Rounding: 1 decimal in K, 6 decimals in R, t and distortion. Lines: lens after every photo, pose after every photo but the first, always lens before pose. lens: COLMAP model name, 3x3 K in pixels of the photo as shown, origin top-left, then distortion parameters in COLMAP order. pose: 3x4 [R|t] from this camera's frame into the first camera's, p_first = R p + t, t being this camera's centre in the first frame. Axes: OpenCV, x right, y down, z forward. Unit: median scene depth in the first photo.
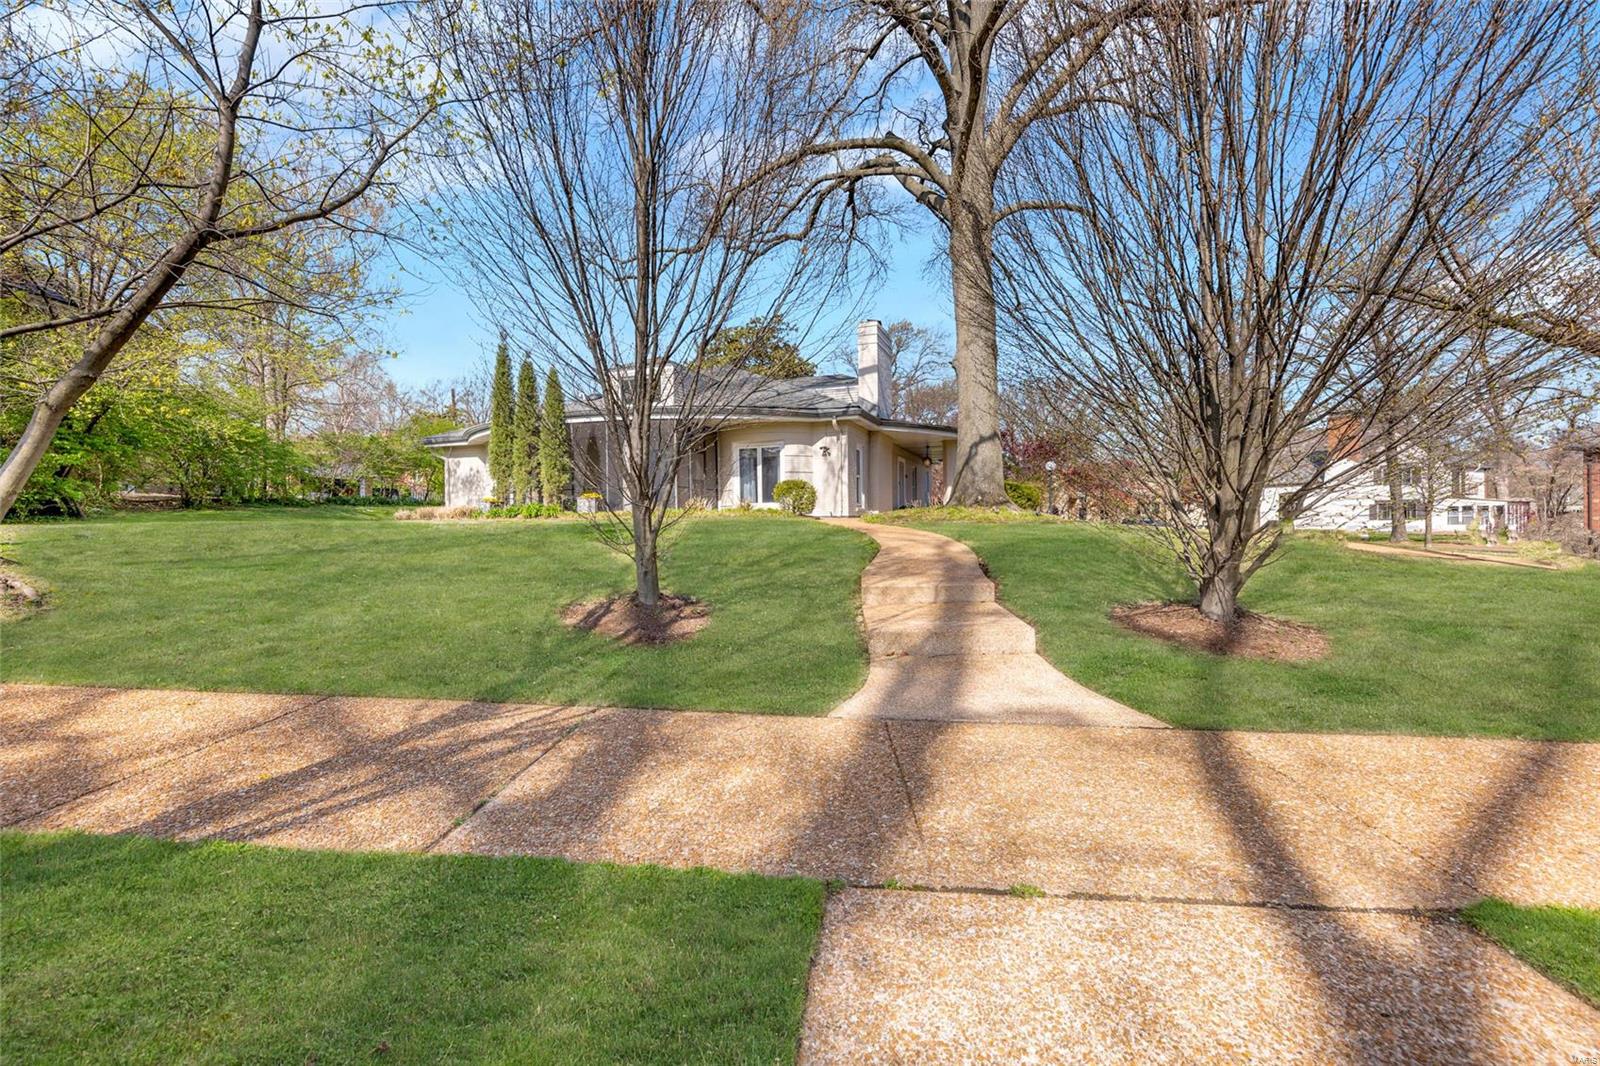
lens RADIAL K [[628.4, 0, 801.3], [0, 628.4, 531.6], [0, 0, 1]] dist [0.000565, 0.000705]
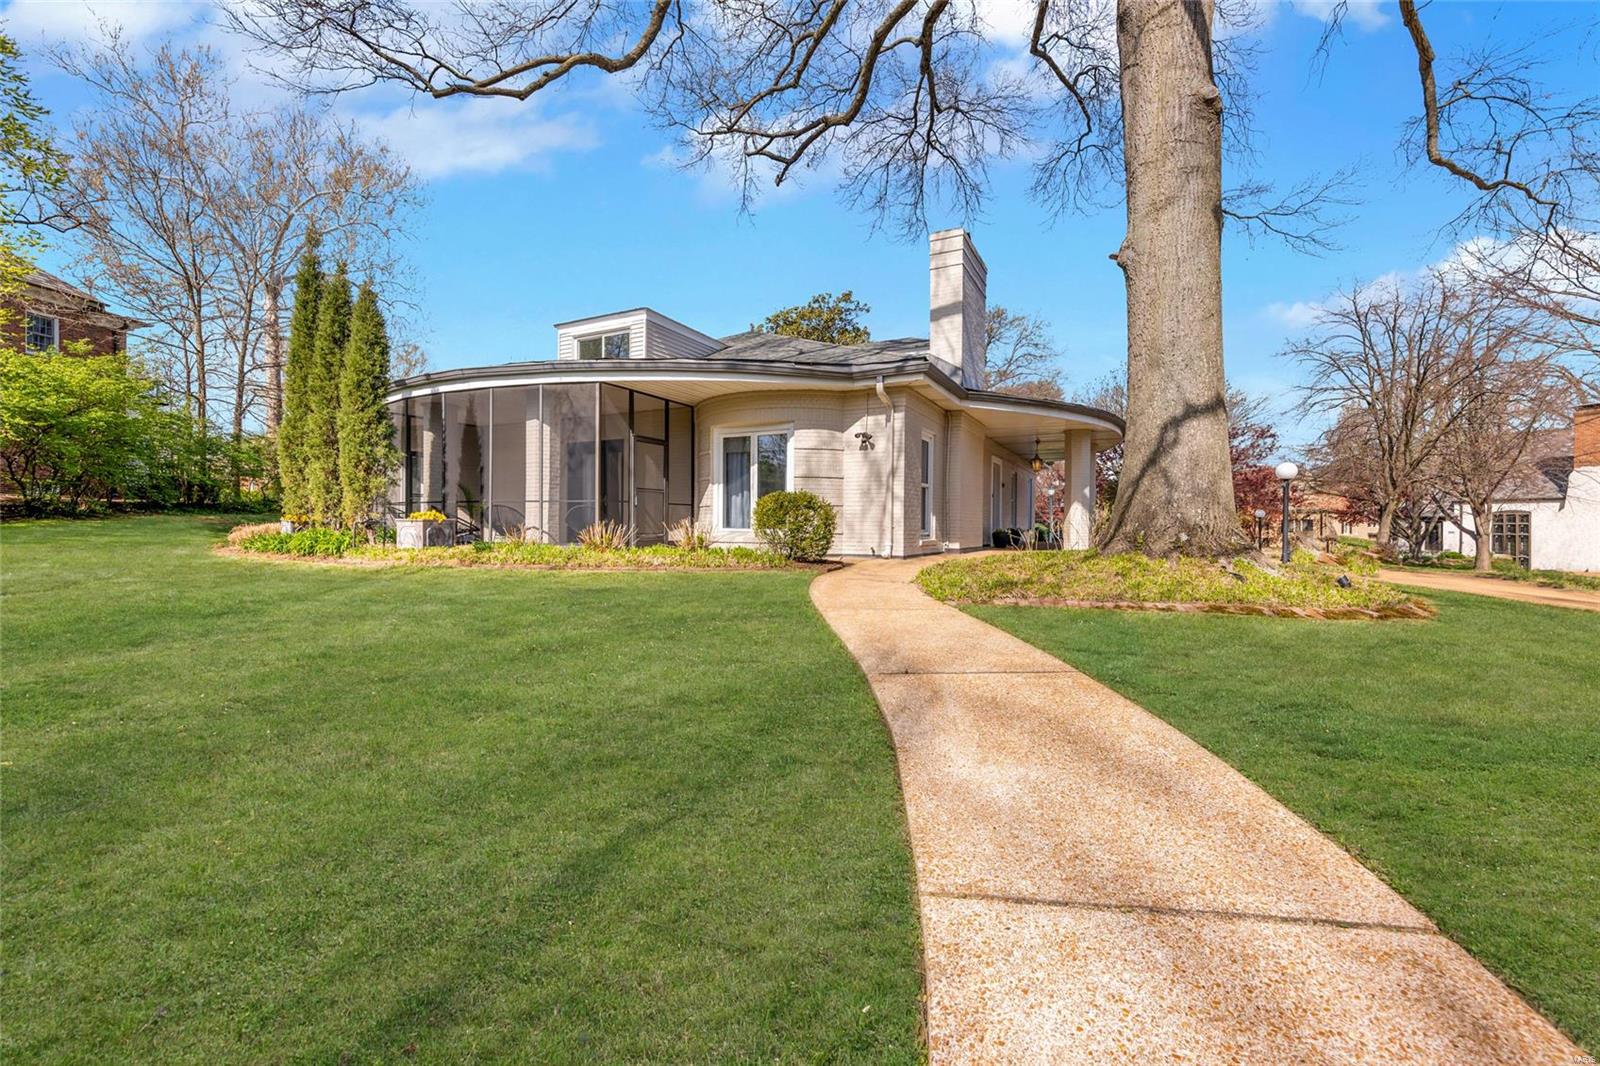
lens RADIAL K [[628.4, 0, 794.4], [0, 628.4, 529.4], [0, 0, 1]] dist [0.000565, 0.000705]
pose [[0.990016, 0.021908, -0.139244, 0.055521], [-0.023393, 0.999685, -0.009040, -0.041053], [0.139002, 0.012207, 0.990217, 0.423219]]
